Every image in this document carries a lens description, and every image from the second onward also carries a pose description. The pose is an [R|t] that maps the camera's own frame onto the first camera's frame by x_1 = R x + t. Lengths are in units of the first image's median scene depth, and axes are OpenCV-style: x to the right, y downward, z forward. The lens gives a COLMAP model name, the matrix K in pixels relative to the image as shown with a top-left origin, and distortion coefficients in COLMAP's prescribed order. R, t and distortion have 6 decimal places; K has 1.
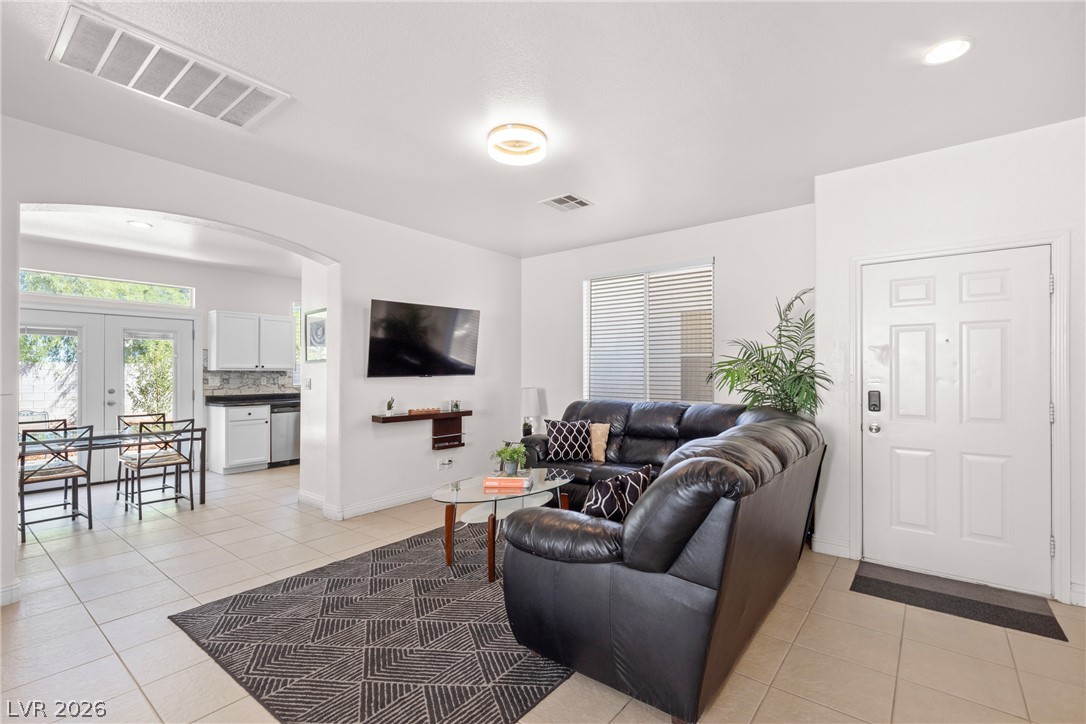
lens RADIAL K [[488.1, 0, 547.2], [0, 488.1, 370.3], [0, 0, 1]] dist [0.010818, -0.001752]
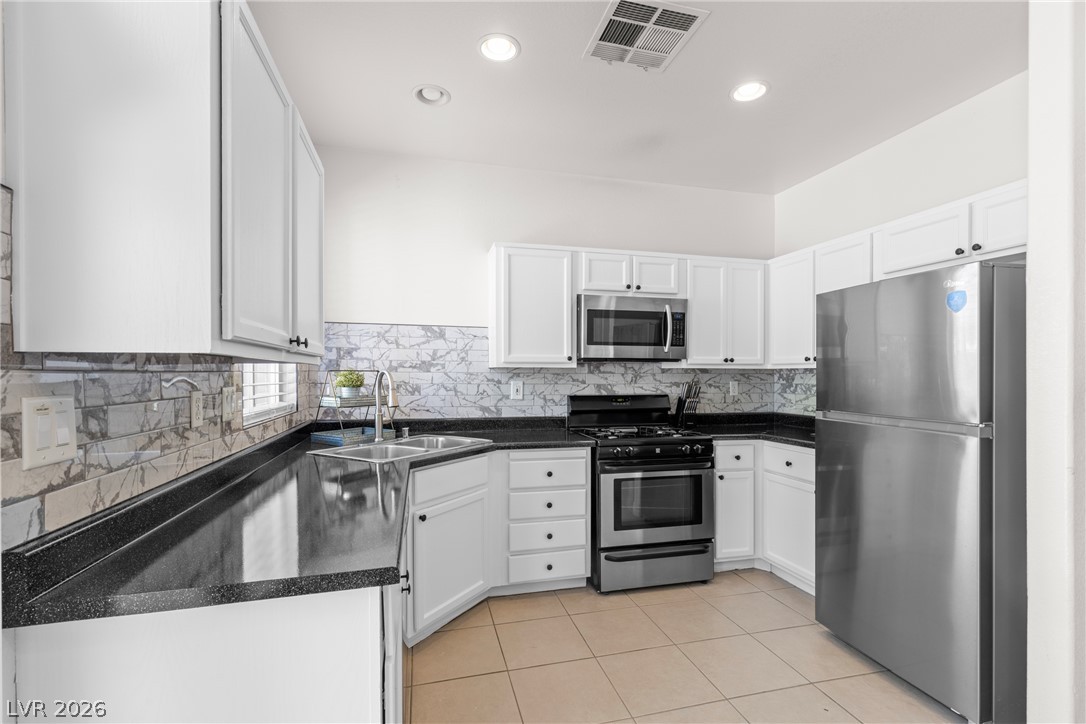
lens RADIAL K [[488.1, 0, 542.6], [0, 488.1, 374.1], [0, 0, 1]] dist [0.010818, -0.001752]
pose [[0.610096, -0.000134, 0.792328, -1.028612], [-0.004210, 0.999985, 0.003410, 0.007770], [-0.792316, -0.005416, 0.610086, 1.173832]]
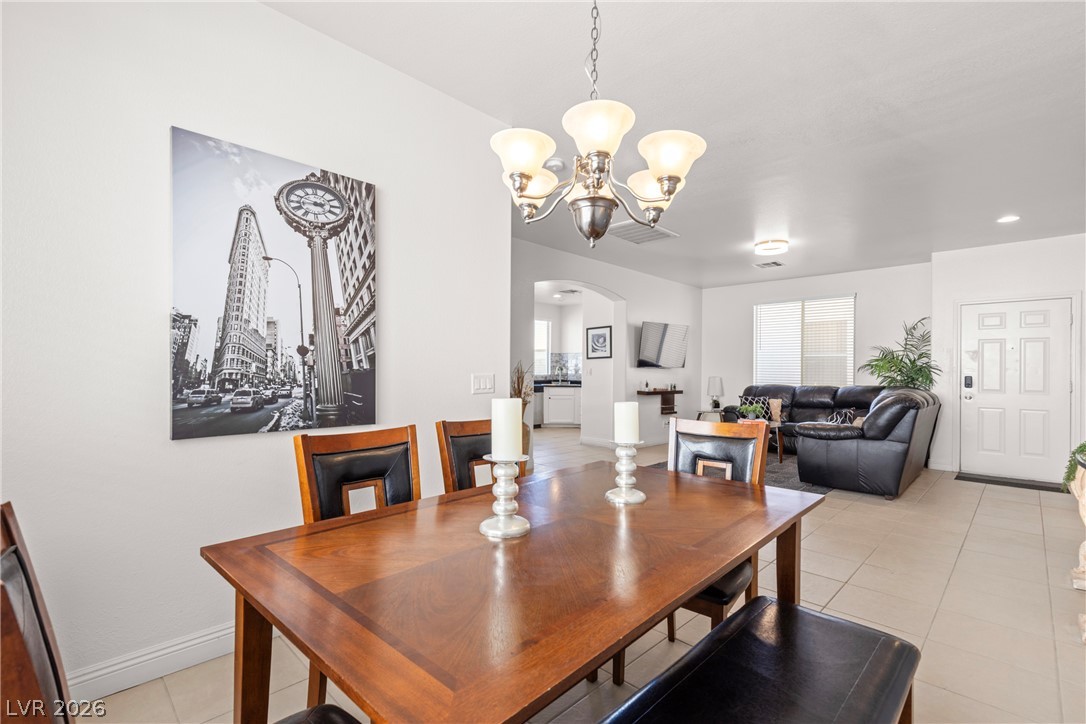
lens RADIAL K [[488.1, 0, 548.7], [0, 488.1, 370.5], [0, 0, 1]] dist [0.010818, -0.001752]
pose [[0.994861, 0.009244, -0.100823, -0.489808], [-0.009104, 0.999957, 0.001844, 0.023477], [0.100836, -0.000917, 0.994903, -0.680114]]
